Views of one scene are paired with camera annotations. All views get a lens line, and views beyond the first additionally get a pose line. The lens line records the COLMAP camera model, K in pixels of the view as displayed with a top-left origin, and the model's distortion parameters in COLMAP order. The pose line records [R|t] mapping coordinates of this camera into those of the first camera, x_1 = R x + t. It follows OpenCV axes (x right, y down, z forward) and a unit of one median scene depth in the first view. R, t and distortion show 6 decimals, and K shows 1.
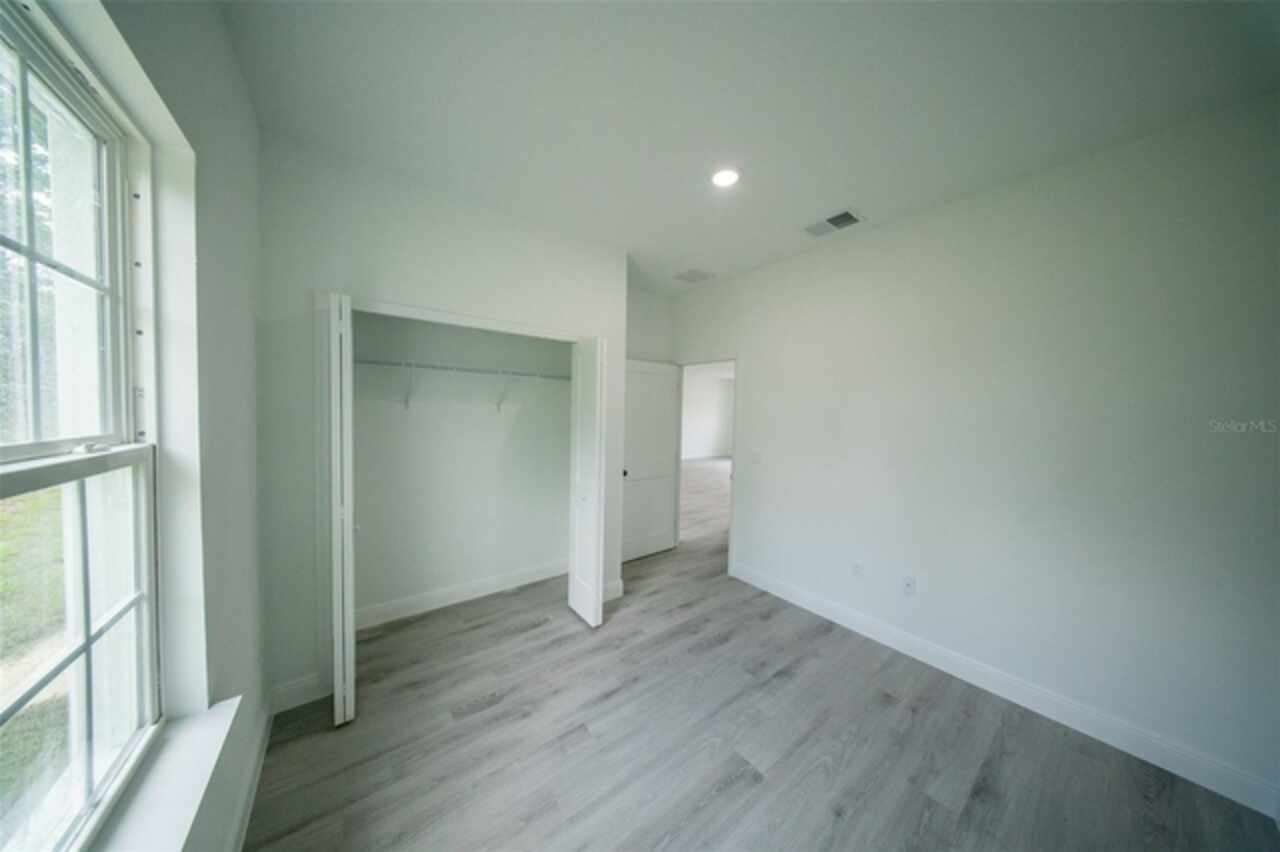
lens RADIAL K [[378.8, 0, 640.0], [0, 378.8, 426.0], [0, 0, 1]] dist [0.000431, 0.000007]
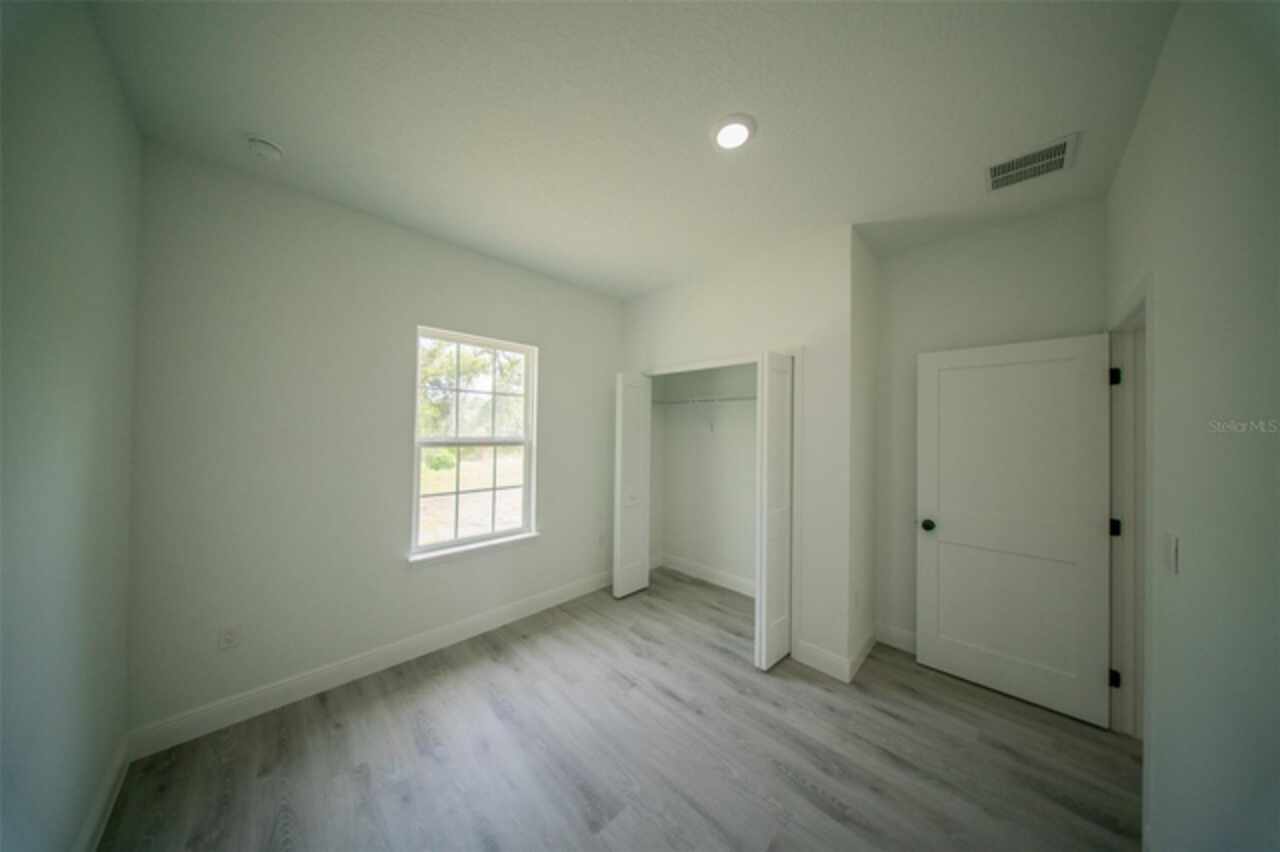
lens RADIAL K [[376.8, 0, 641.2], [0, 376.8, 432.3], [0, 0, 1]] dist [0.000229, -0.000015]
pose [[0.123019, -0.011386, -0.992339, 0.889100], [-0.045443, 0.998821, -0.017094, -0.008199], [0.991363, 0.047197, 0.122357, 0.686419]]
